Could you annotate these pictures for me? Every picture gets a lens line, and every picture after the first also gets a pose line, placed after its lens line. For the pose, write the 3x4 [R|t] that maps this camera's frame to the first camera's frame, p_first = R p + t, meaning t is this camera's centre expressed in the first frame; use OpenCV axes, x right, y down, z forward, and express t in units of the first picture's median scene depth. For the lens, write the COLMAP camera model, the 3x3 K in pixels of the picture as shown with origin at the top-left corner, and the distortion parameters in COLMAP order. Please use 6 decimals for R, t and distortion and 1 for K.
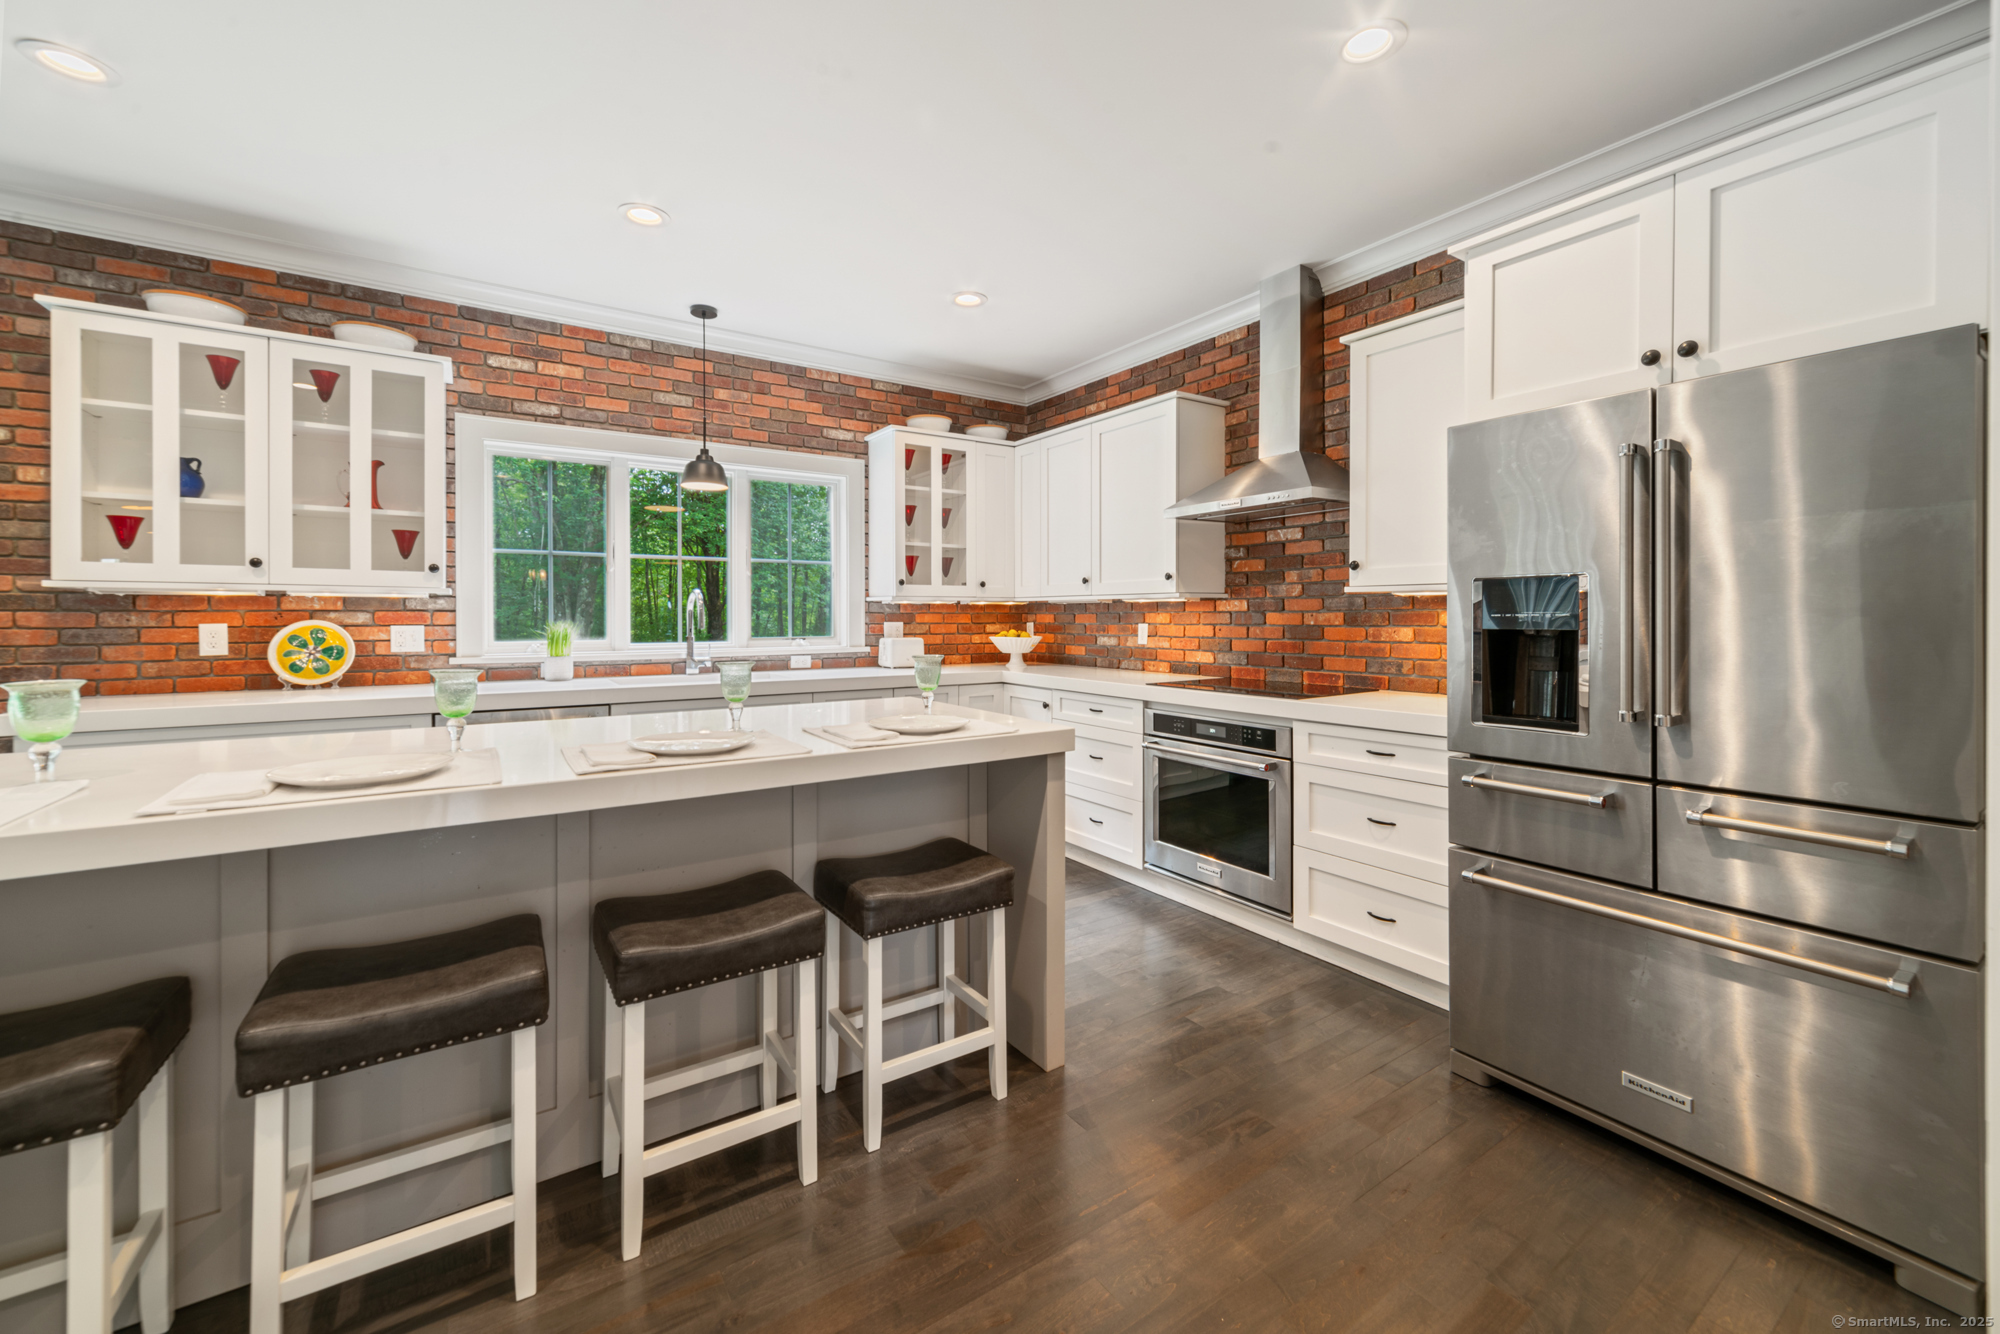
lens RADIAL K [[778.3, 0, 986.5], [0, 778.3, 628.7], [0, 0, 1]] dist [0.002199, 0.001471]
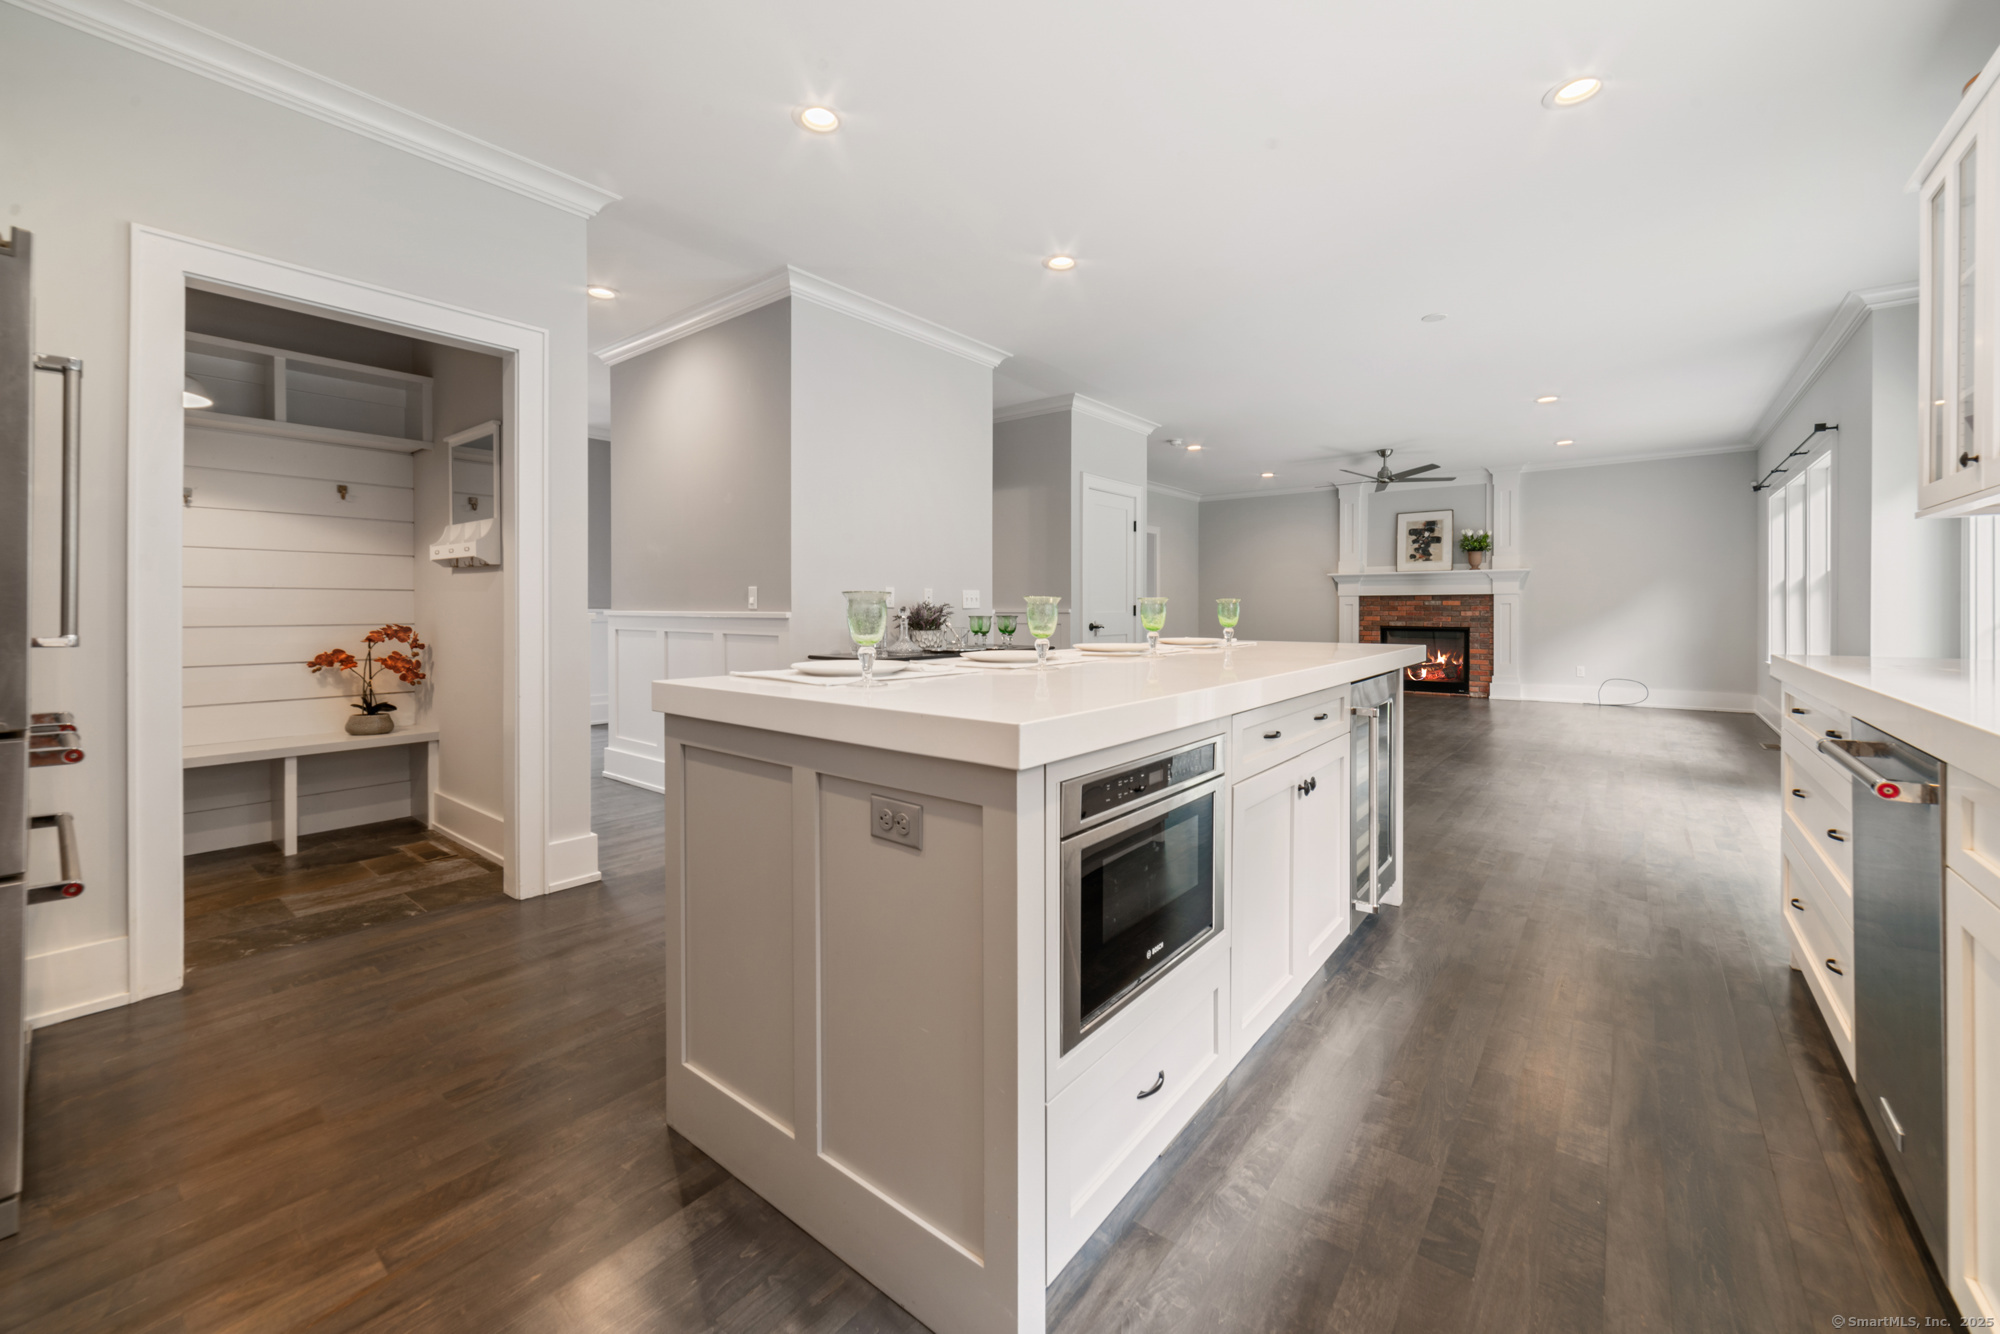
lens RADIAL K [[778.3, 0, 977.8], [0, 778.3, 623.2], [0, 0, 1]] dist [0.002199, 0.001471]
pose [[-0.955166, 0.007626, -0.295974, 0.016009], [-0.000560, 0.999620, 0.027565, 0.024113], [0.296071, 0.026495, -0.954798, 1.064475]]
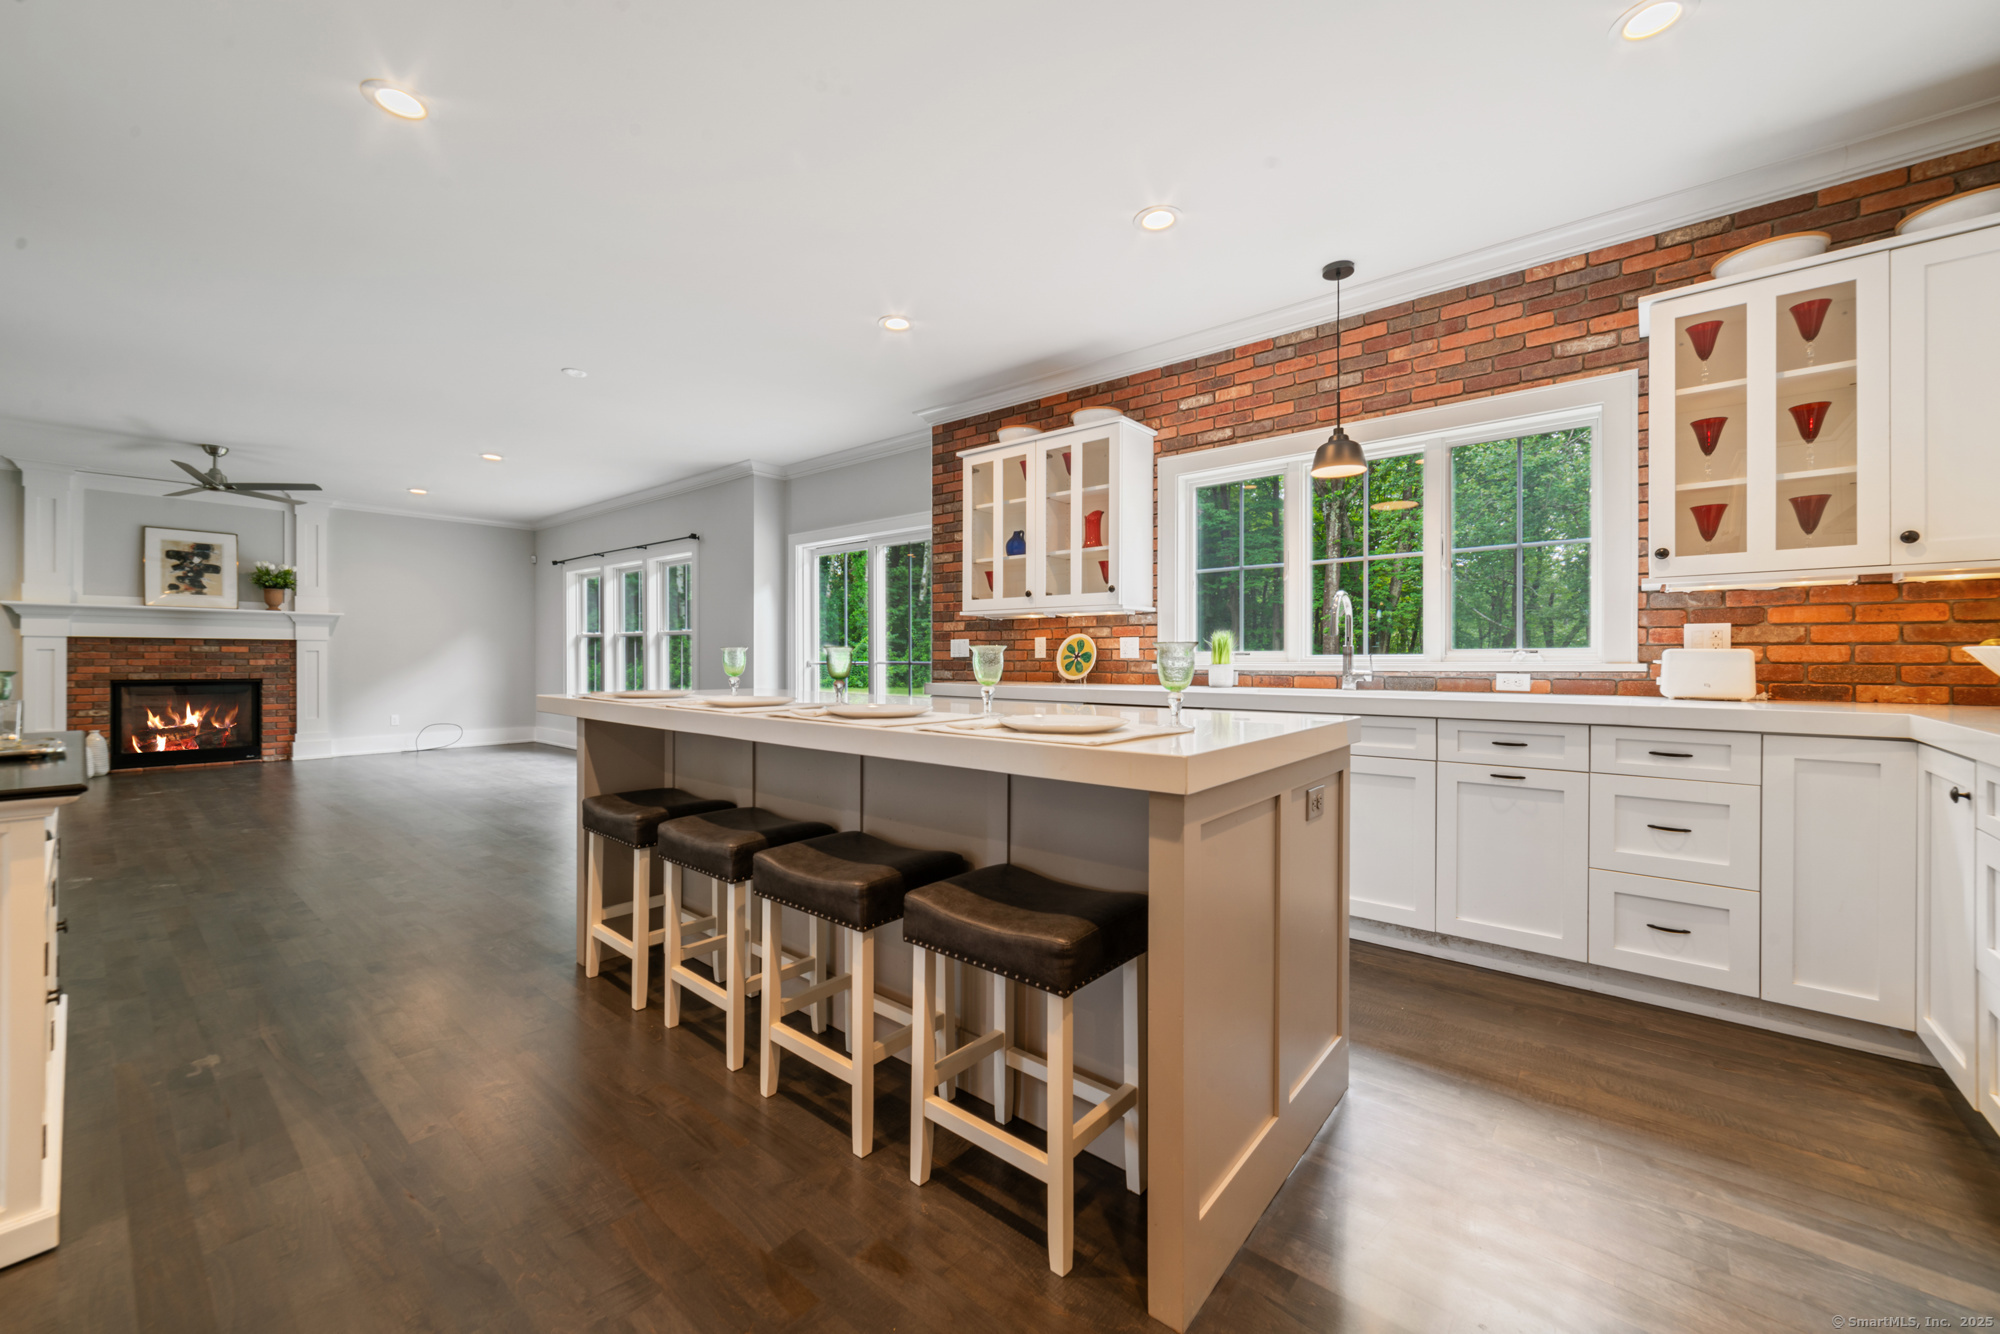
lens RADIAL K [[778.3, 0, 1001.3], [0, 778.3, 654.1], [0, 0, 1]] dist [0.002199, 0.001471]
pose [[0.298360, -0.002569, -0.954450, 0.364326], [-0.011199, 0.999918, -0.006193, 0.030896], [0.954388, 0.012537, 0.298307, 0.397377]]
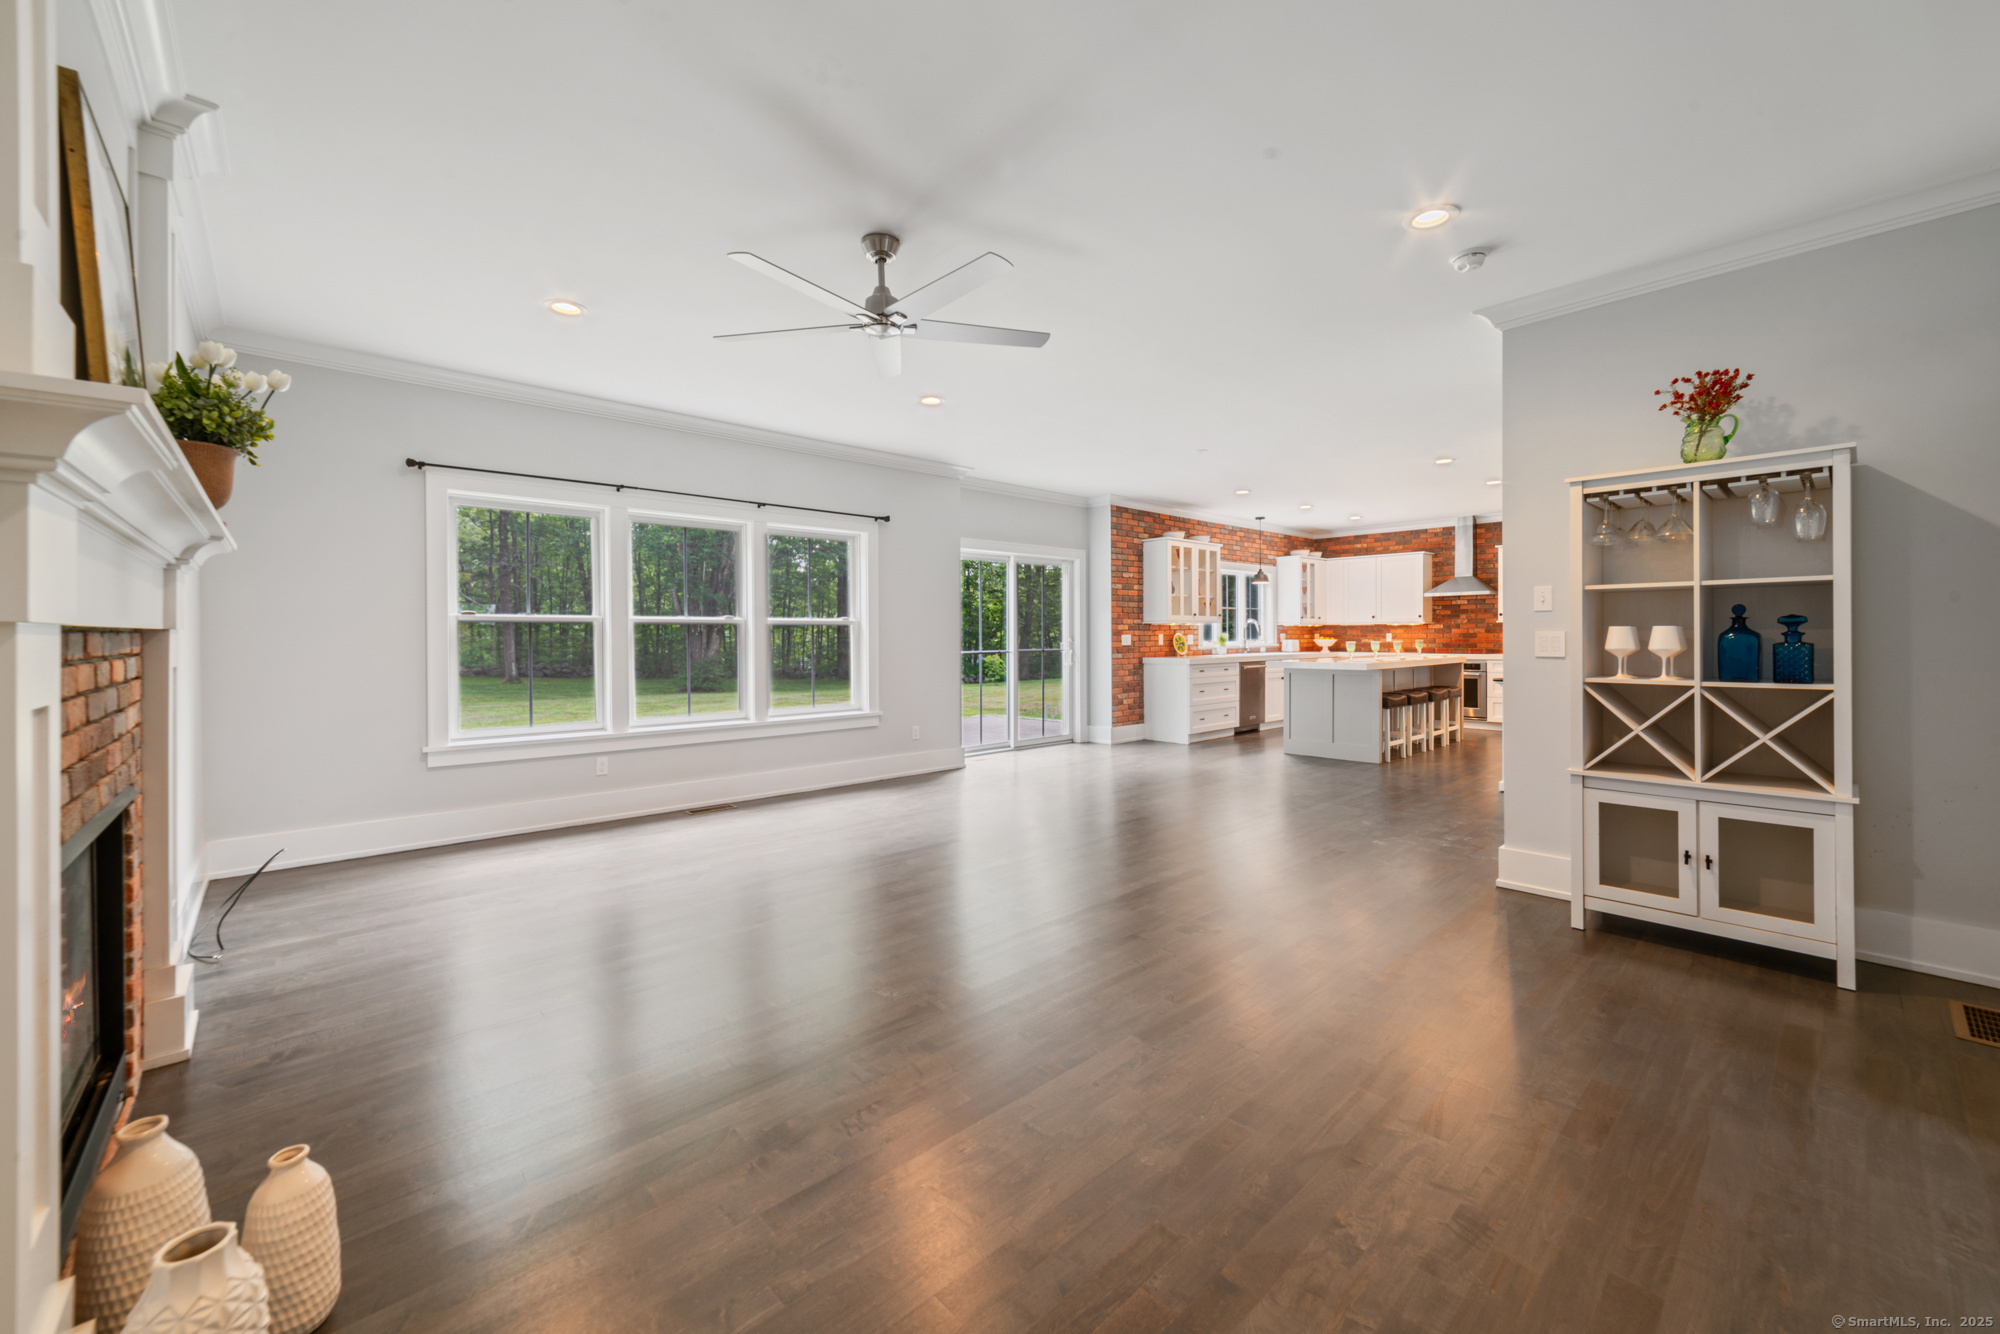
lens RADIAL K [[778.3, 0, 983.8], [0, 778.3, 645.9], [0, 0, 1]] dist [0.002199, 0.001471]
pose [[0.987906, -0.008673, 0.154810, -1.781453], [0.008875, 0.999960, -0.000616, 0.028568], [-0.154799, 0.001982, 0.987944, -1.557633]]
